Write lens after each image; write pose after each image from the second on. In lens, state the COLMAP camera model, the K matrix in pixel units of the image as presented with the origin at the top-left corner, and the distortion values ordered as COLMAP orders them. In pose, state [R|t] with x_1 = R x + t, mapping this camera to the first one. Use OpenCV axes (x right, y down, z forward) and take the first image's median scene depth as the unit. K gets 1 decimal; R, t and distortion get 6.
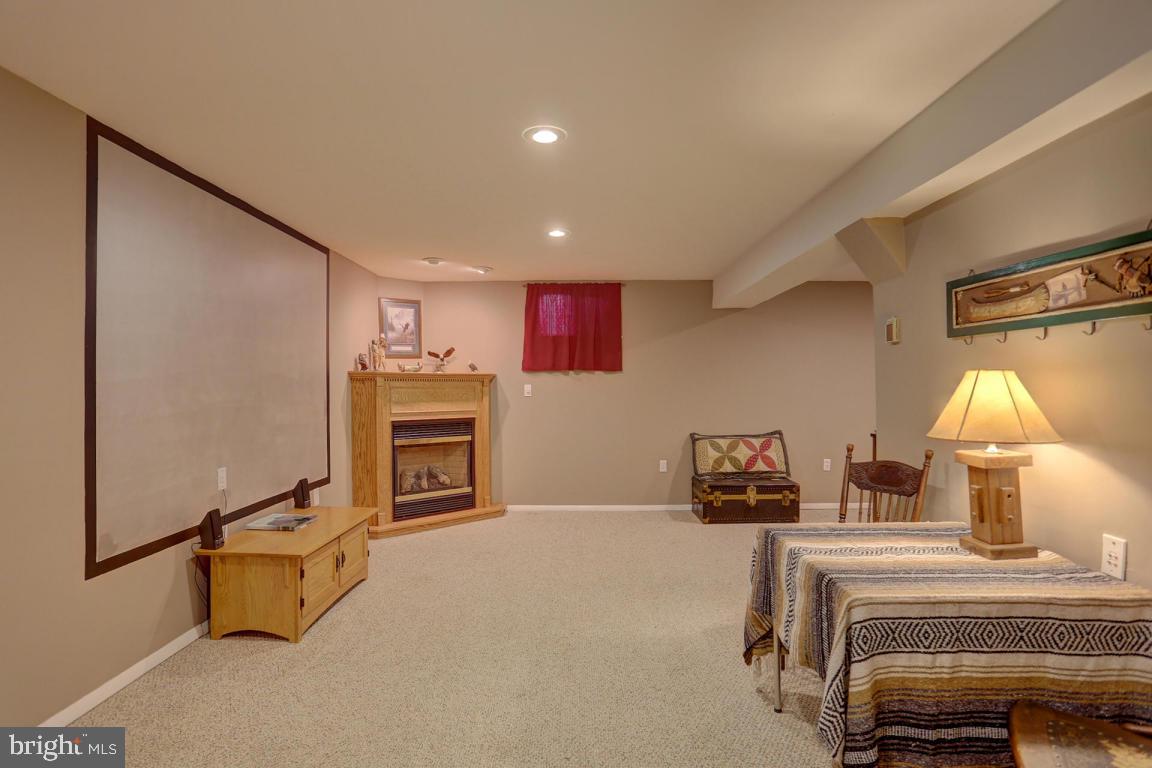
lens RADIAL K [[587.1, 0, 579.1], [0, 587.1, 372.2], [0, 0, 1]] dist [-0.047857, 0.000867]
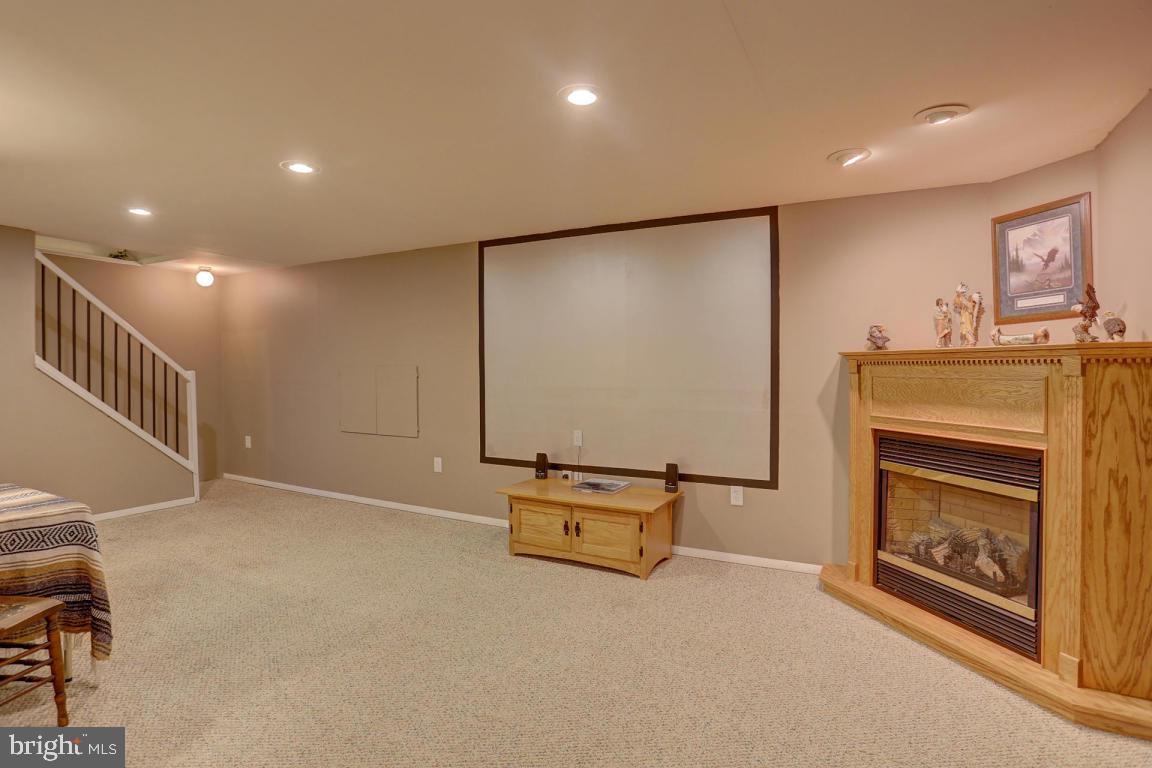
lens RADIAL K [[587.1, 0, 579.1], [0, 587.1, 372.2], [0, 0, 1]] dist [-0.047857, 0.000867]
pose [[-0.464951, 0.008387, -0.885297, 0.370838], [0.019243, 0.999815, -0.000634, 0.016231], [0.885128, -0.017331, -0.465026, 0.980122]]
